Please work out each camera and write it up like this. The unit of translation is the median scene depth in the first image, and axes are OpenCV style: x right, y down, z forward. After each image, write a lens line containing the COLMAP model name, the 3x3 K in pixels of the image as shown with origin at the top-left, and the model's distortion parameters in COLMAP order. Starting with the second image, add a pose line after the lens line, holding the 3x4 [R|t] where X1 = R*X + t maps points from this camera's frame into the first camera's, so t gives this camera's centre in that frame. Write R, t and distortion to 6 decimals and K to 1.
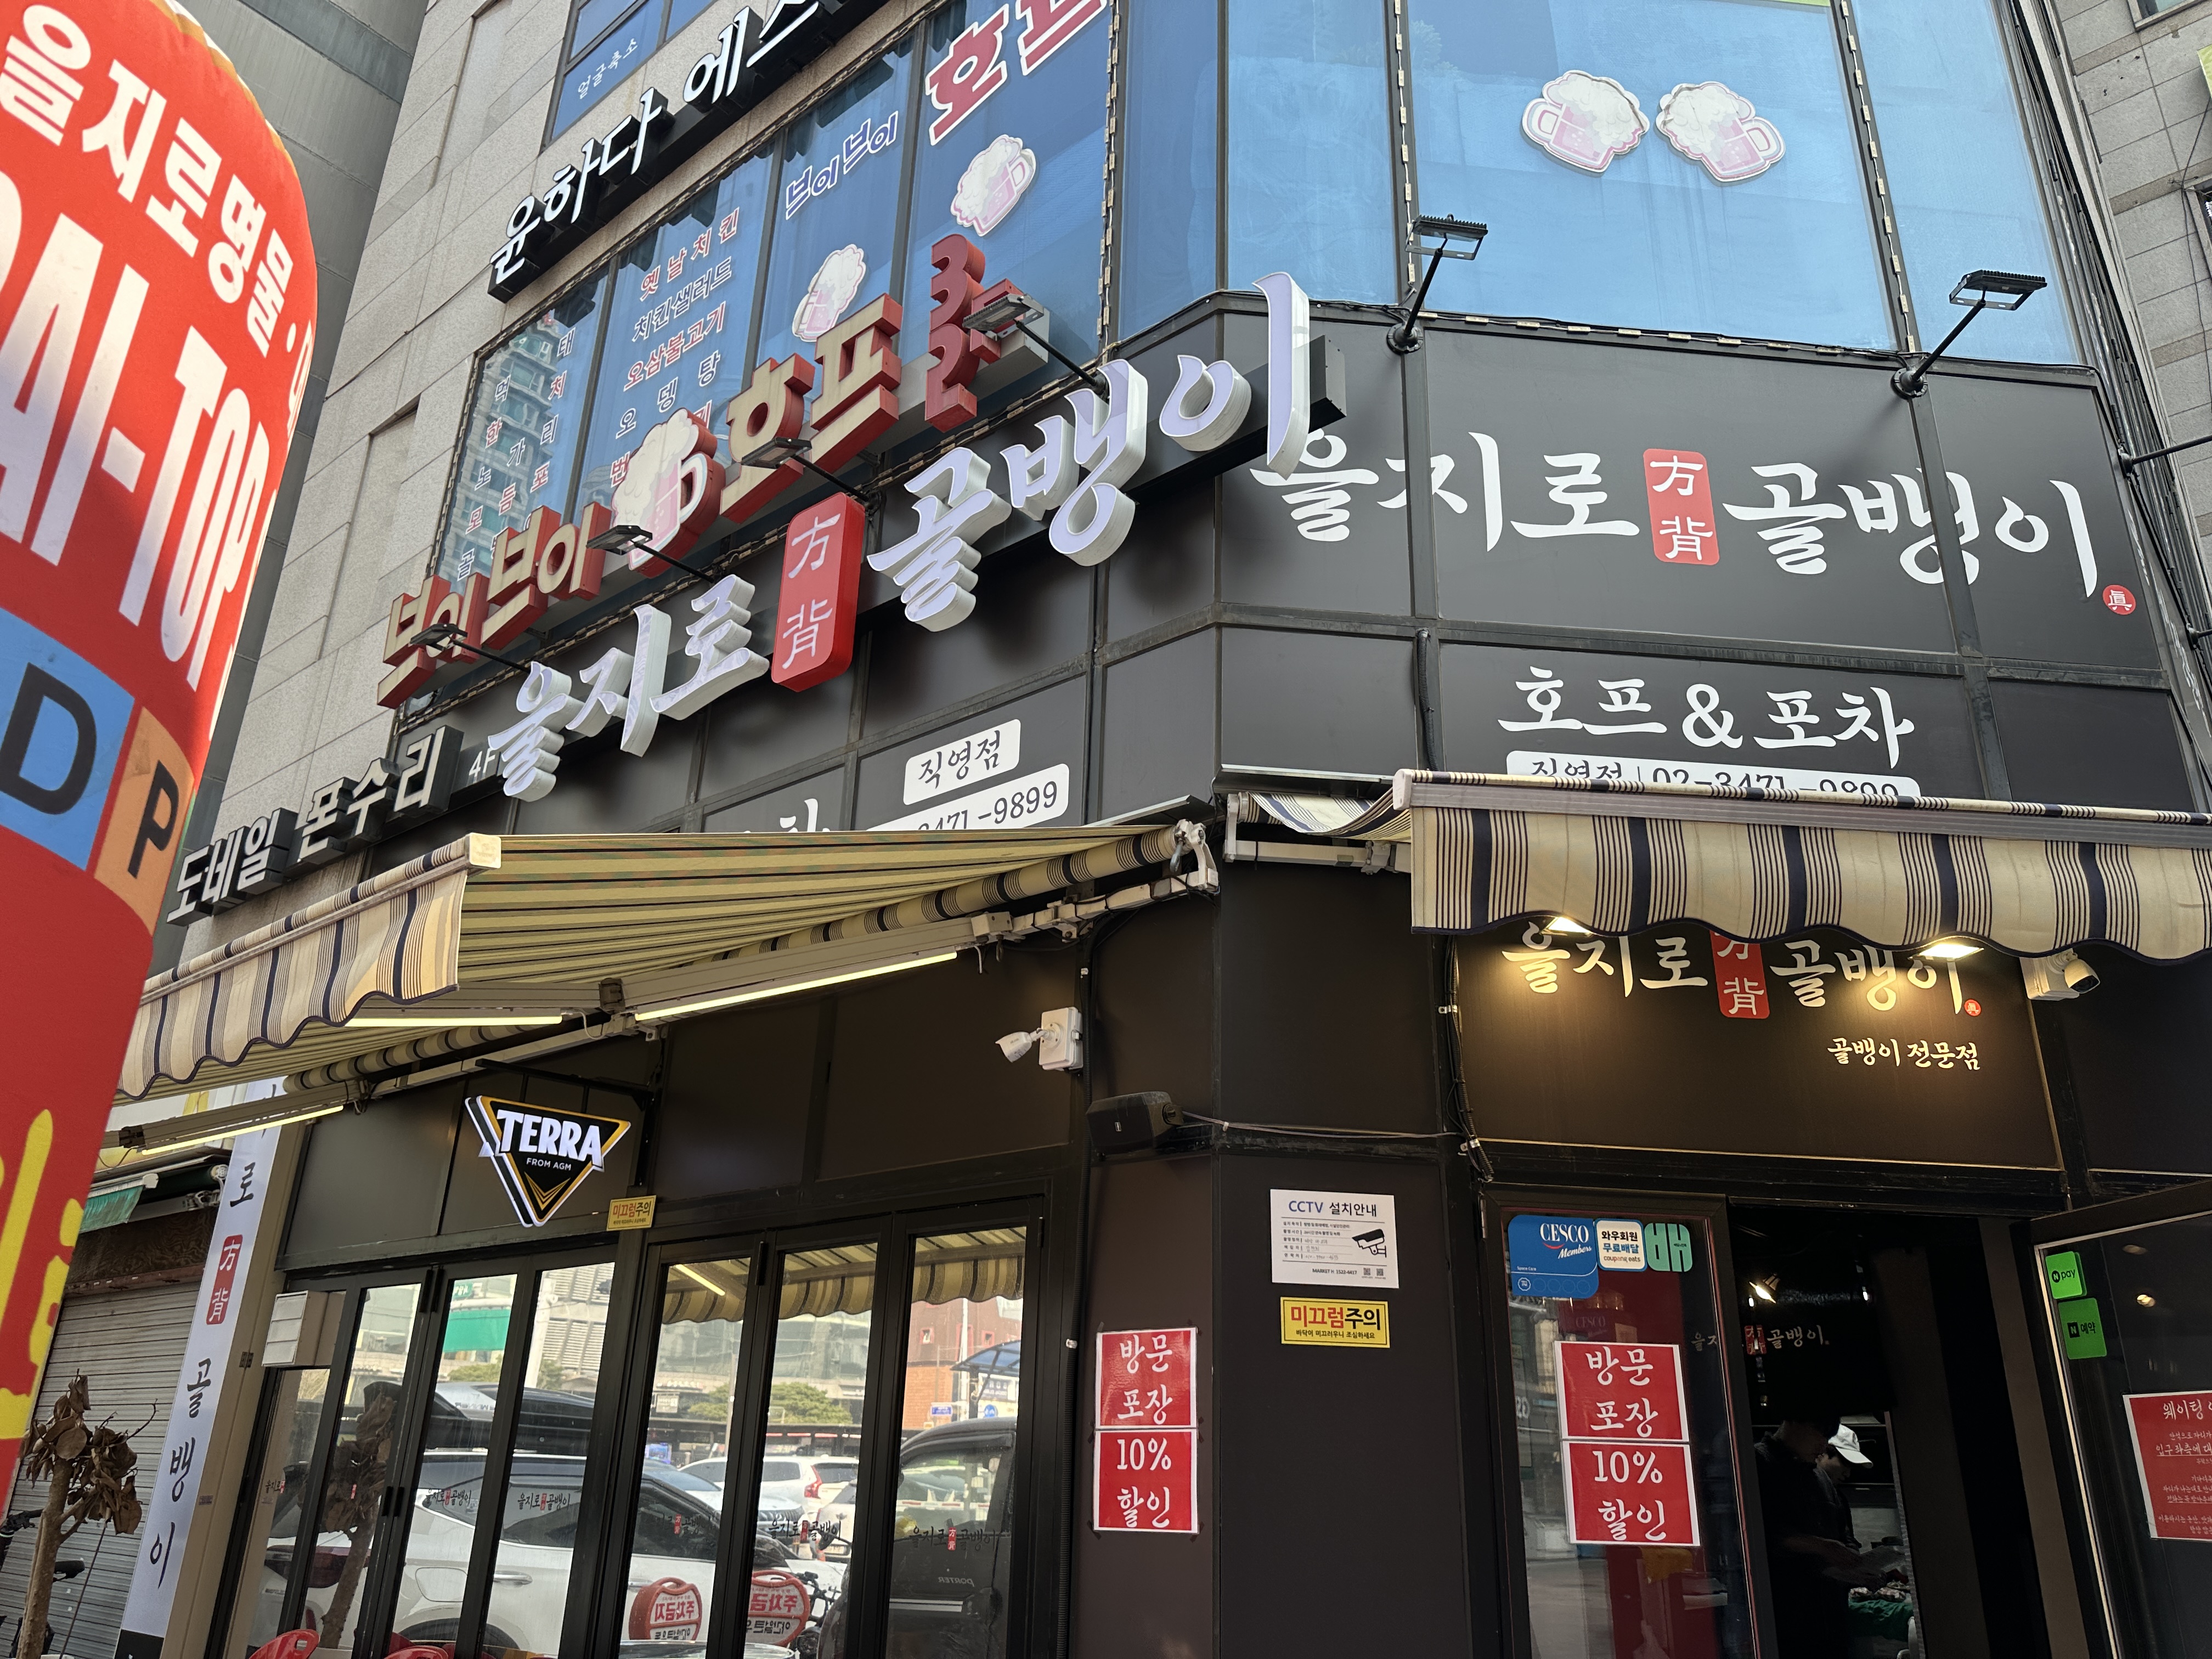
lens RADIAL K [[1523.4, 0, 1084.0], [0, 1523.4, 873.8], [0, 0, 1]] dist [0.062393, -0.068200]
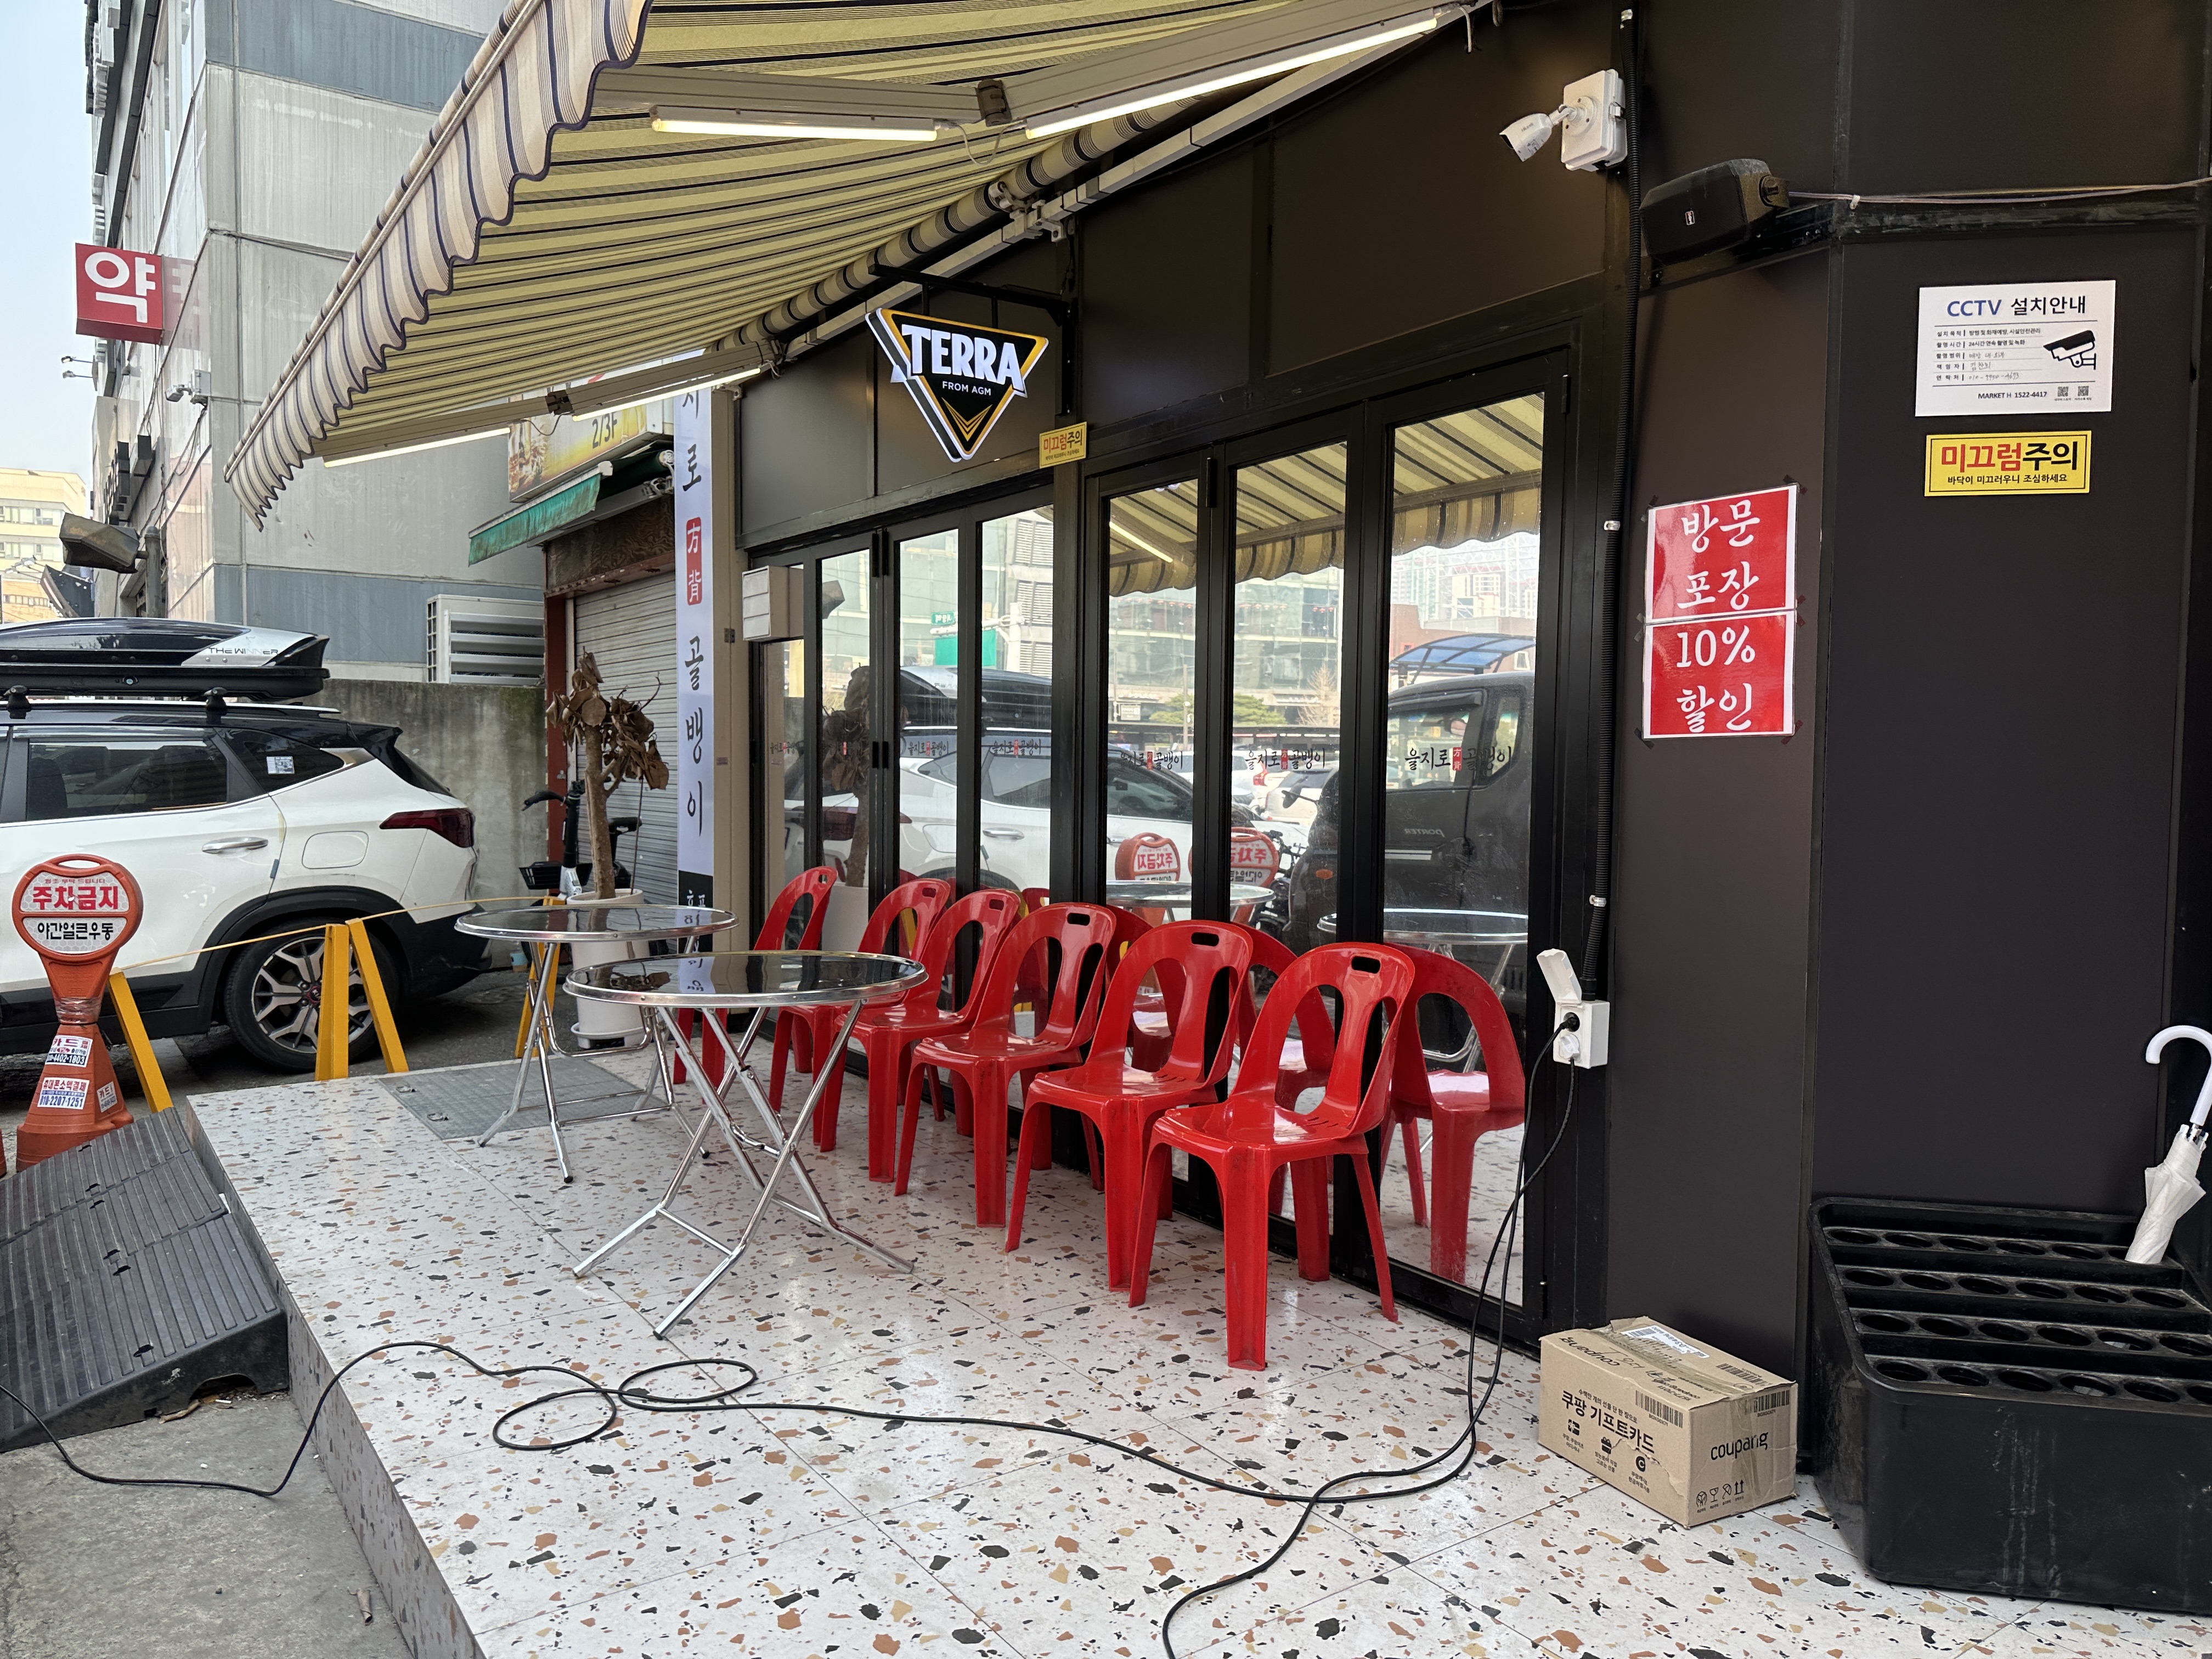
lens RADIAL K [[1538.4, 0, 1106.0], [0, 1538.4, 829.5], [0, 0, 1]] dist [0.064563, 0.000021]
pose [[0.965041, -0.009836, -0.261914, -0.038663], [0.115147, 0.913605, 0.389958, 0.080043], [0.235450, -0.406484, 0.882799, 0.124423]]
